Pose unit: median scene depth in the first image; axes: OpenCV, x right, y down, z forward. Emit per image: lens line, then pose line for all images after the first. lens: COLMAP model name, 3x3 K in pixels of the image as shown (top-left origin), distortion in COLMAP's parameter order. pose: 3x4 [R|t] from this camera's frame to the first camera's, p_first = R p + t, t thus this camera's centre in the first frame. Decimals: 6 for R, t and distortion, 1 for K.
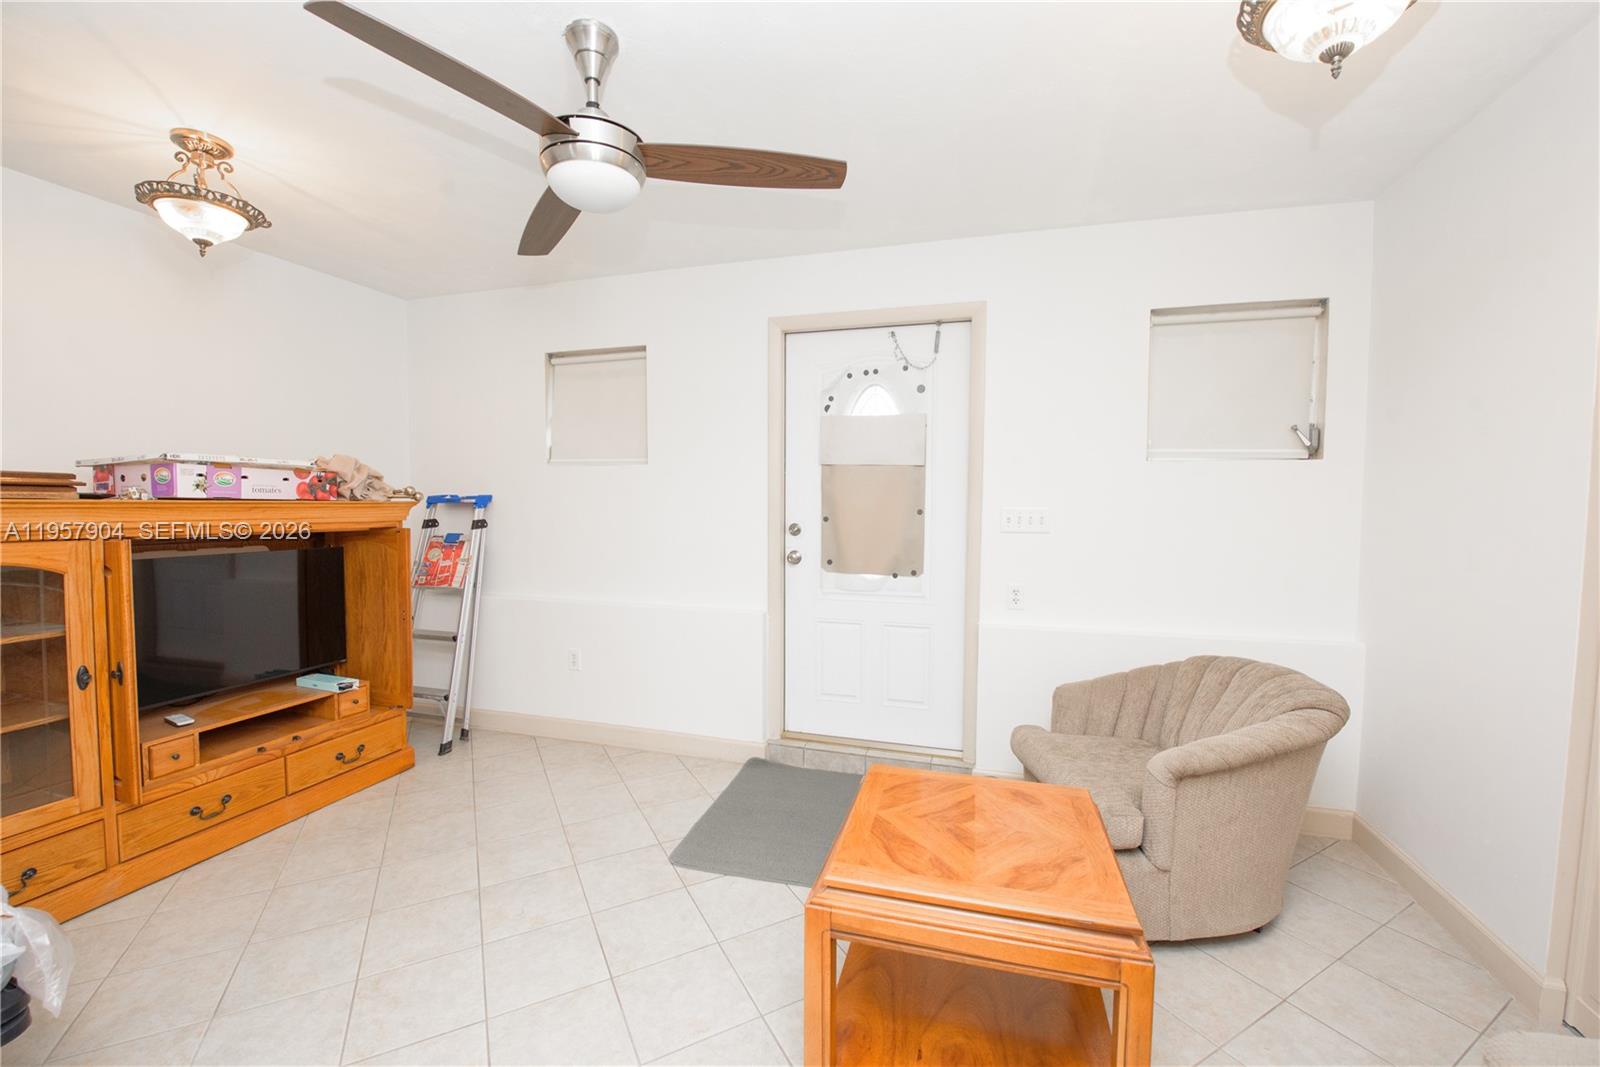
lens RADIAL K [[639.3, 0, 804.3], [0, 639.3, 531.4], [0, 0, 1]] dist [-0.021600, -0.000070]
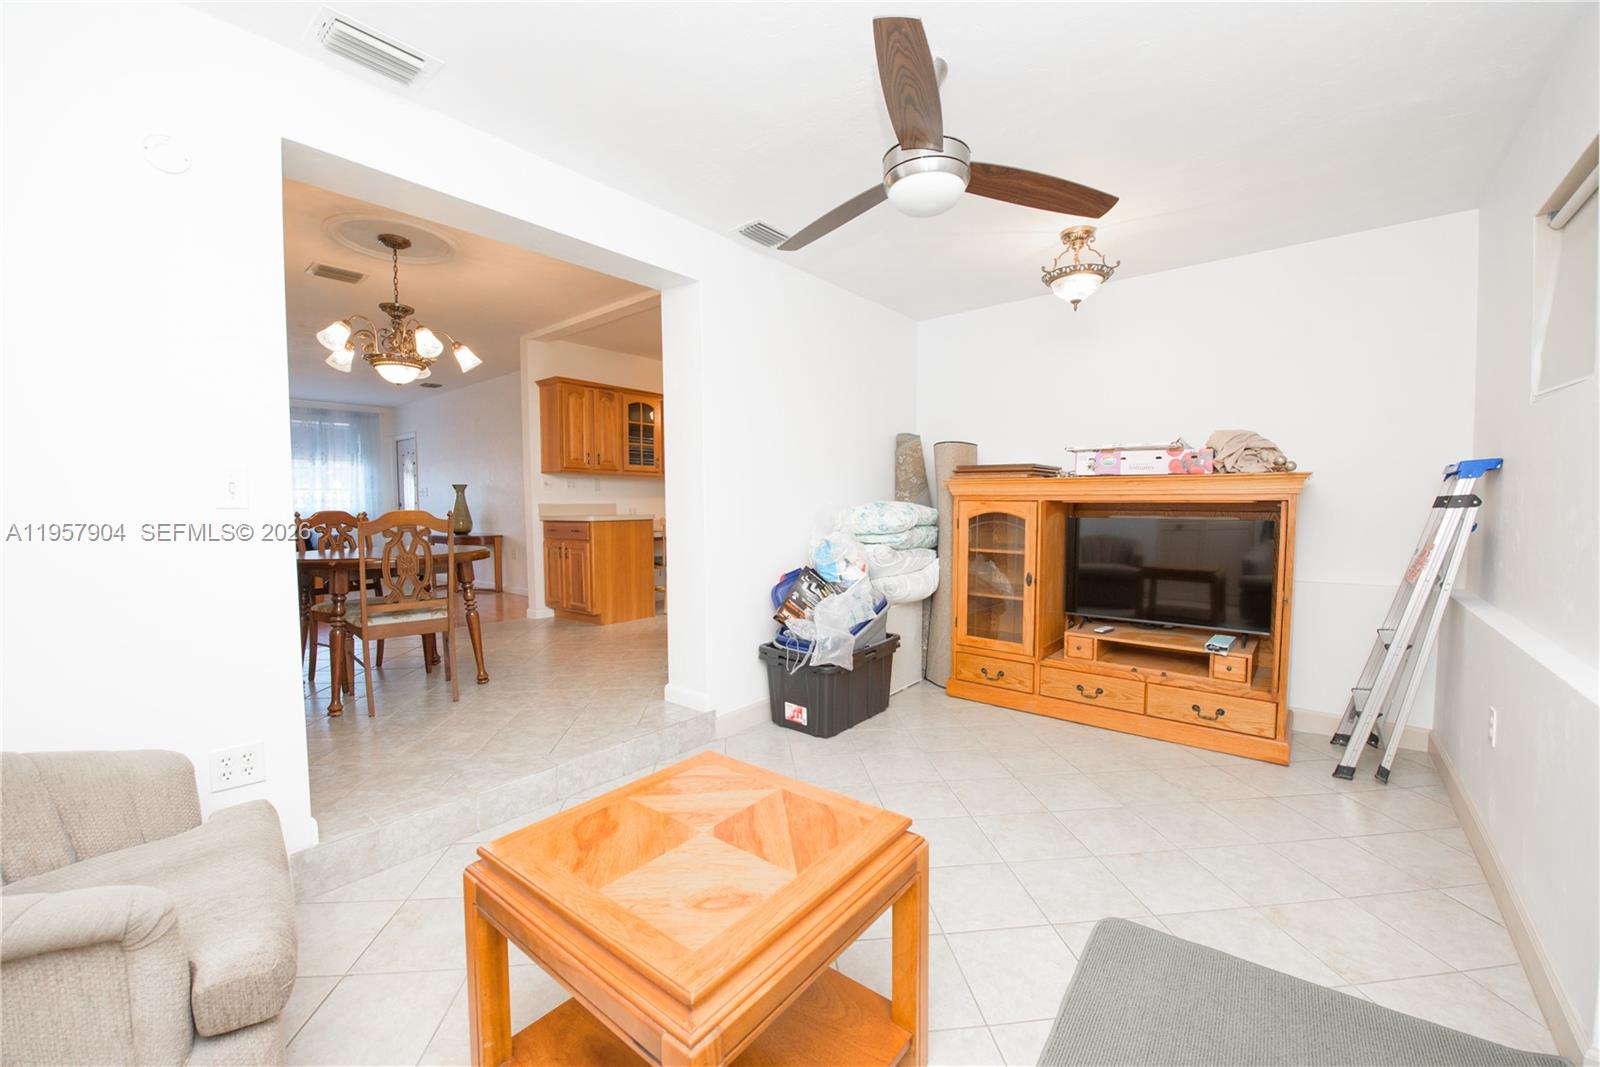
lens RADIAL K [[639.3, 0, 804.3], [0, 639.3, 531.4], [0, 0, 1]] dist [-0.021600, -0.000070]
pose [[-0.386526, 0.040547, -0.921387, 0.610017], [-0.039965, 0.997358, 0.060655, 0.013027], [0.921412, 0.060268, -0.383885, 0.897408]]
